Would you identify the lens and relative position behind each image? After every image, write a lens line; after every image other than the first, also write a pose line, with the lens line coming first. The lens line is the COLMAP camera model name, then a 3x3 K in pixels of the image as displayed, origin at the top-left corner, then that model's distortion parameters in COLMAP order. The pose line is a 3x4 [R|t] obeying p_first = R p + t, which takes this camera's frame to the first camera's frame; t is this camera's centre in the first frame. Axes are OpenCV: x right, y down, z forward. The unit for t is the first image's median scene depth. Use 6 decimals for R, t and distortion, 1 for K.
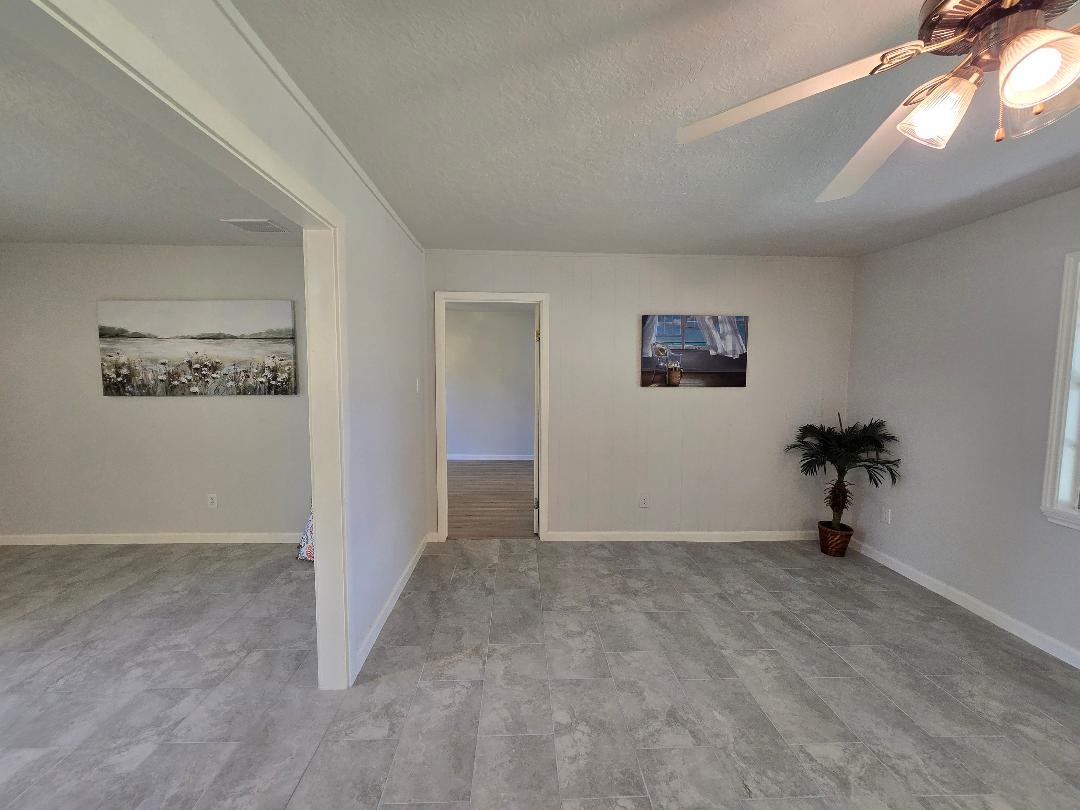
lens RADIAL K [[441.8, 0, 540.0], [0, 441.8, 405.0], [0, 0, 1]] dist [0.001032, 0.000046]
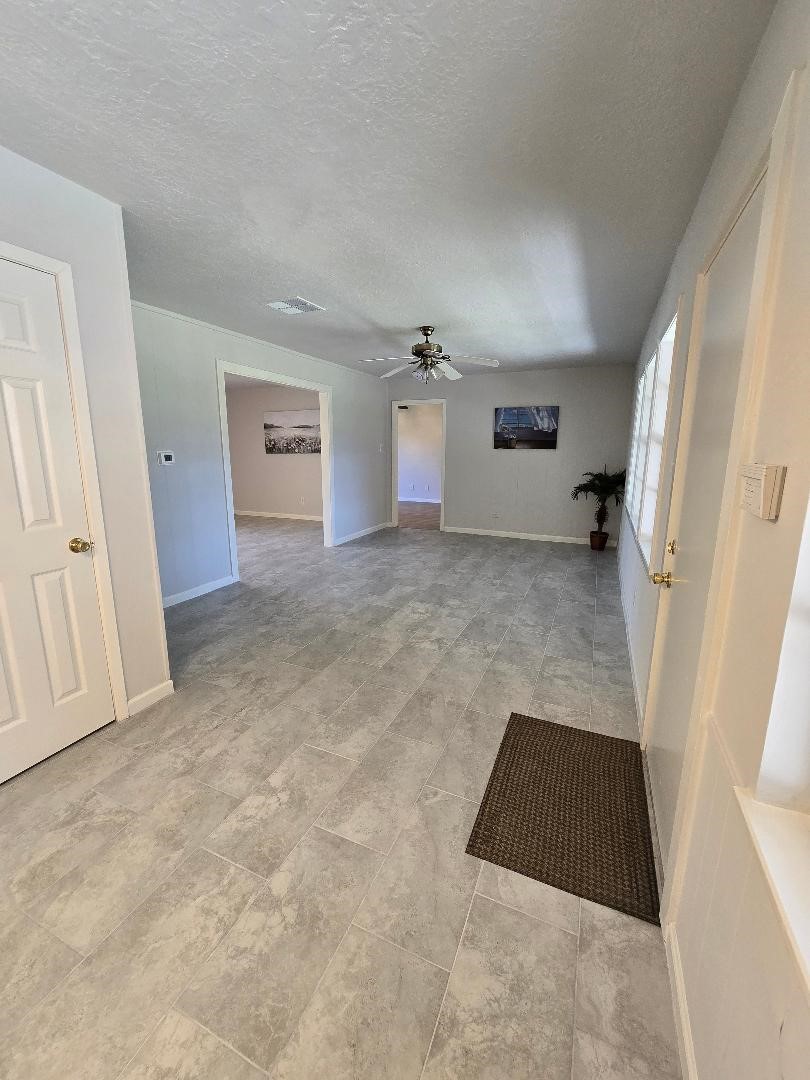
lens RADIAL K [[442.3, 0, 405.0], [0, 442.3, 540.0], [0, 0, 1]] dist [-0.003815, 0.000012]
pose [[0.899906, 0.084669, -0.427786, 0.741746], [-0.030025, 0.990673, 0.132915, 0.102213], [0.435050, -0.106766, 0.894054, -0.848834]]
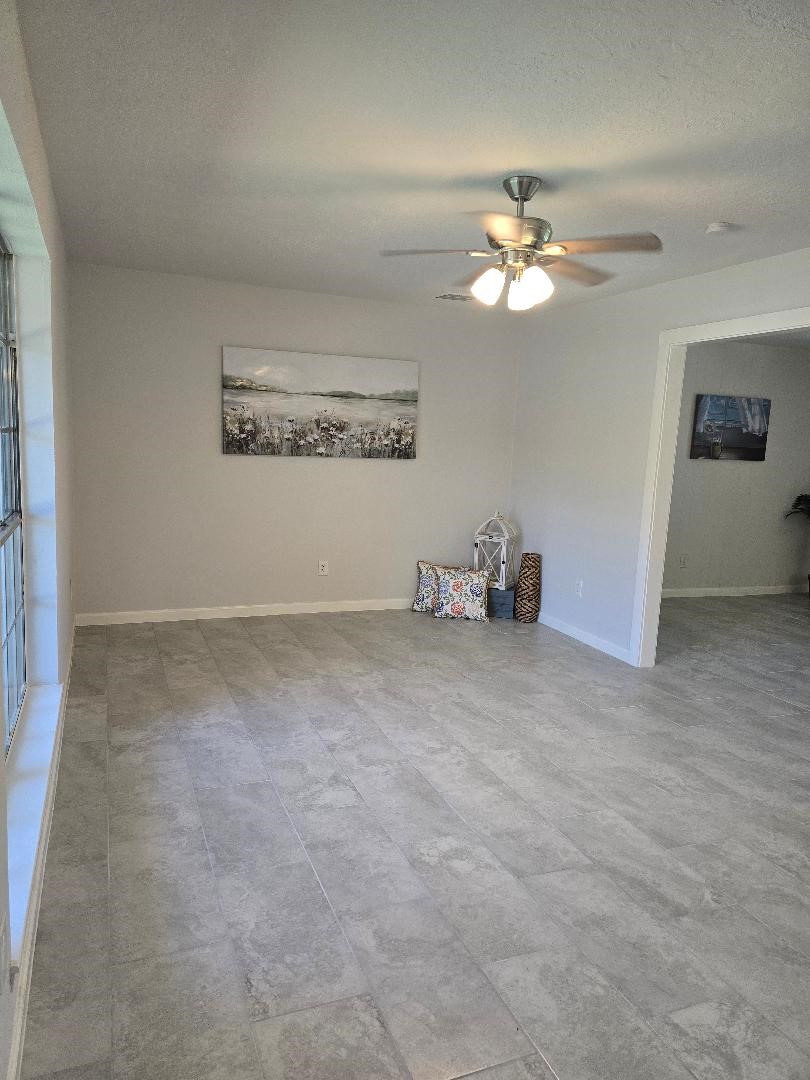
lens RADIAL K [[714.9, 0, 405.0], [0, 714.9, 540.0], [0, 0, 1]] dist [0.079128, -0.001041]
pose [[0.939793, -0.010653, 0.341579, -1.139354], [-0.017810, 0.996629, 0.080082, 0.030693], [-0.341280, -0.081344, 0.936435, -0.515539]]
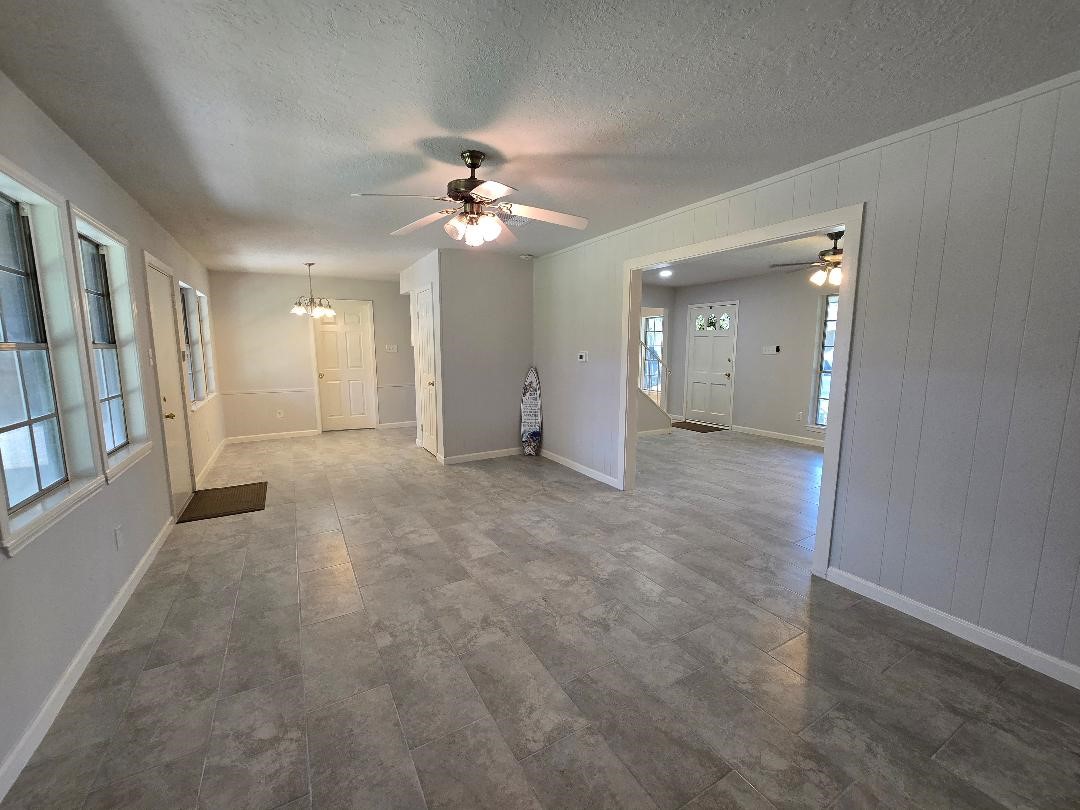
lens RADIAL K [[444.3, 0, 534.5], [0, 444.3, 409.6], [0, 0, 1]] dist [-0.001966, 0.000255]
pose [[-0.893393, 0.056459, -0.445714, 0.506157], [-0.042474, 0.977015, 0.208895, -0.049750], [0.447263, 0.205557, -0.870461, 0.963818]]
